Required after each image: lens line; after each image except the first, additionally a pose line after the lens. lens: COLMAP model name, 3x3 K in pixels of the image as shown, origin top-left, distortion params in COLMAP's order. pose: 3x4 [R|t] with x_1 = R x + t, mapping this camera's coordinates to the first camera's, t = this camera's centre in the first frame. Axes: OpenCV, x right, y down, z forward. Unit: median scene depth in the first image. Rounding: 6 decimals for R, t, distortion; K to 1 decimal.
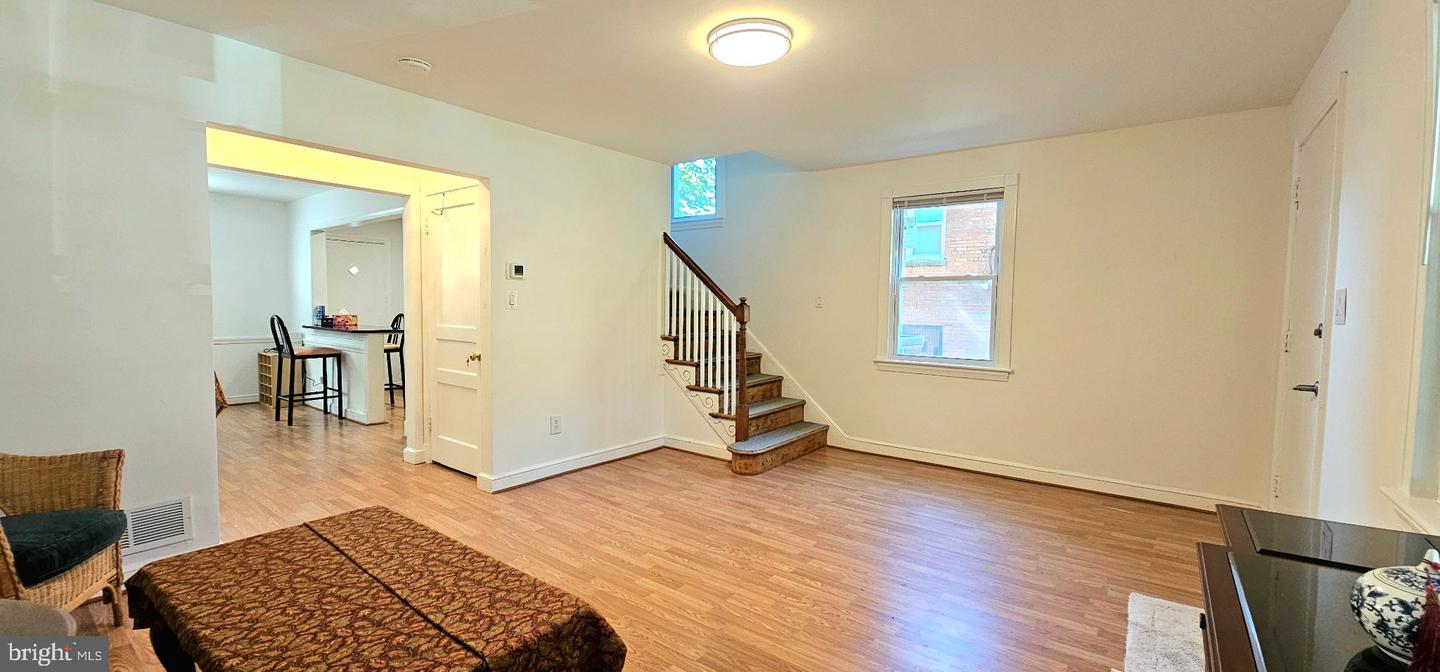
lens RADIAL K [[581.8, 0, 714.1], [0, 581.8, 334.9], [0, 0, 1]] dist [-0.000600, -0.001469]
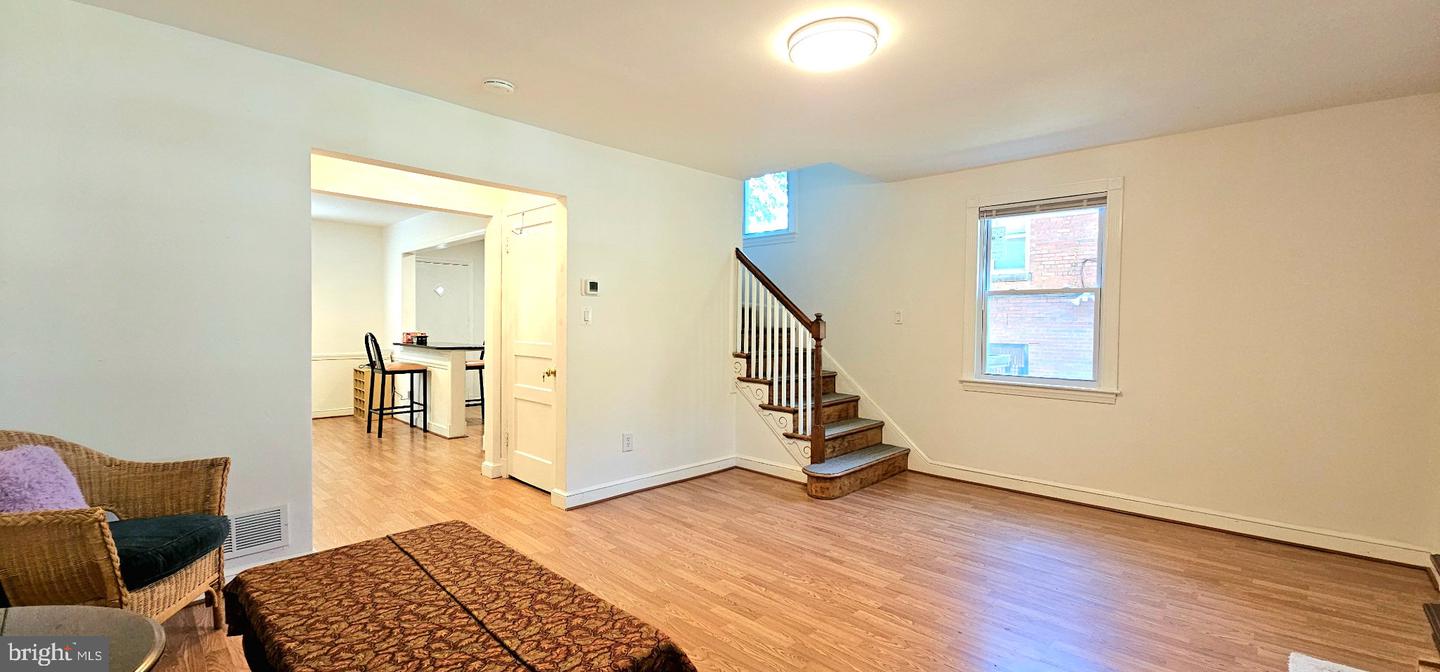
lens RADIAL K [[581.8, 0, 713.3], [0, 581.8, 335.5], [0, 0, 1]] dist [-0.000600, -0.001469]
pose [[0.993461, -0.000778, -0.114169, -0.018766], [-0.002877, 0.999489, -0.031846, 0.005332], [0.114135, 0.031967, 0.992951, 0.034169]]
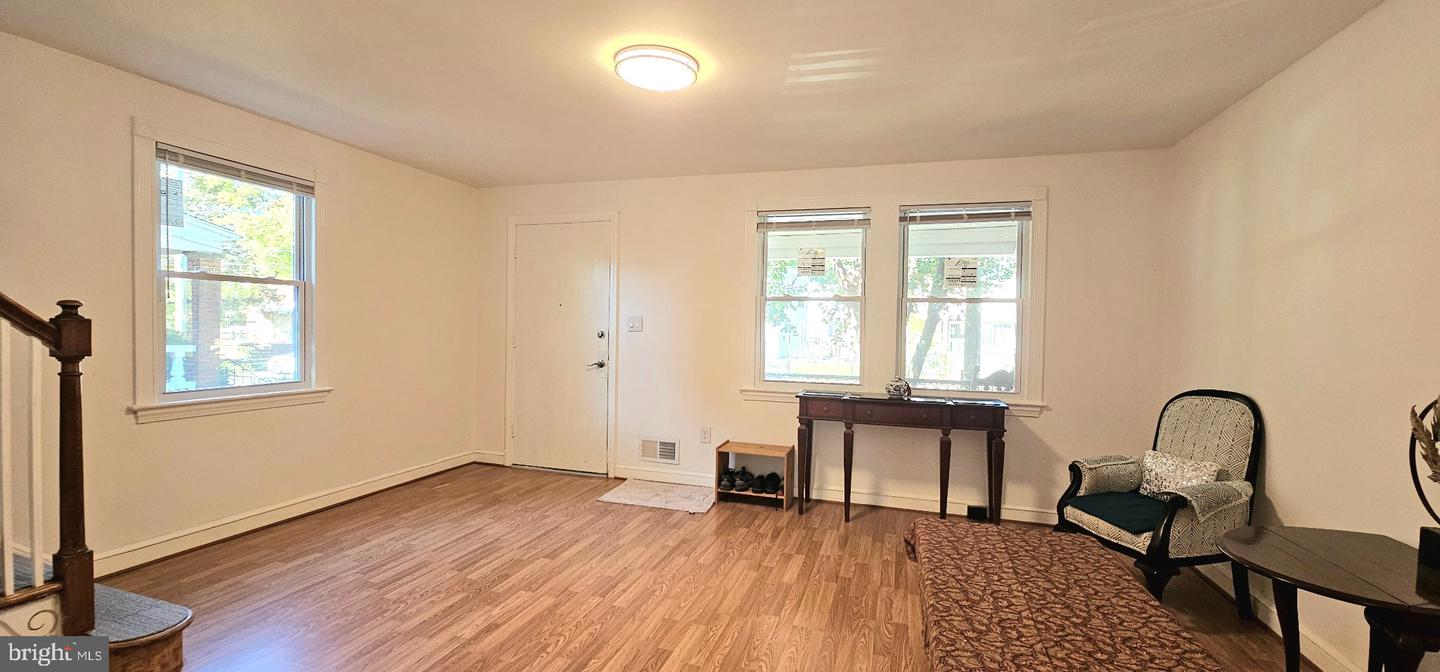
lens RADIAL K [[581.8, 0, 722.2], [0, 581.8, 339.2], [0, 0, 1]] dist [-0.000600, -0.001469]
pose [[-0.350547, -0.042438, 0.935583, -0.734795], [0.022848, 0.998288, 0.053843, -0.067513], [-0.936266, 0.040251, -0.348977, 0.992296]]
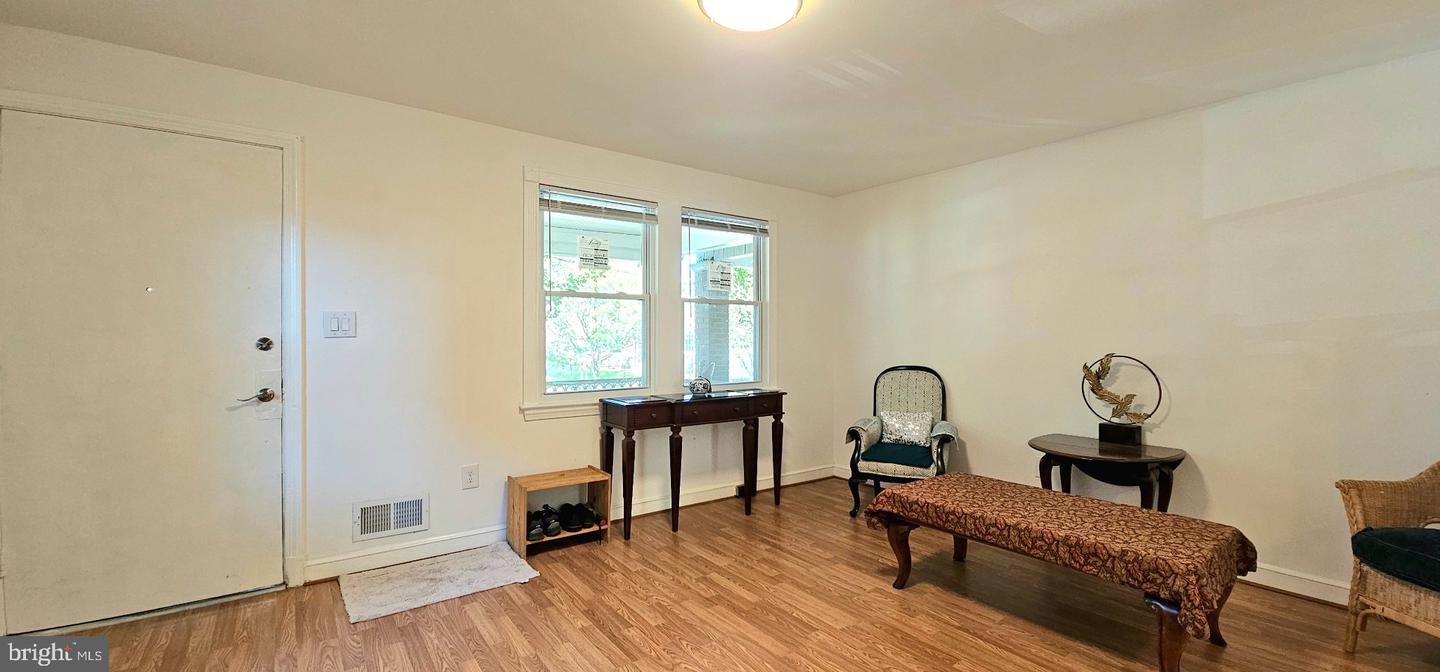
lens RADIAL K [[581.8, 0, 721.3], [0, 581.8, 335.9], [0, 0, 1]] dist [-0.000600, -0.001469]
pose [[-0.963261, -0.016872, 0.268035, -0.094774], [-0.002439, 0.998533, 0.054089, -0.065397], [-0.268554, 0.051448, -0.961890, 1.407123]]
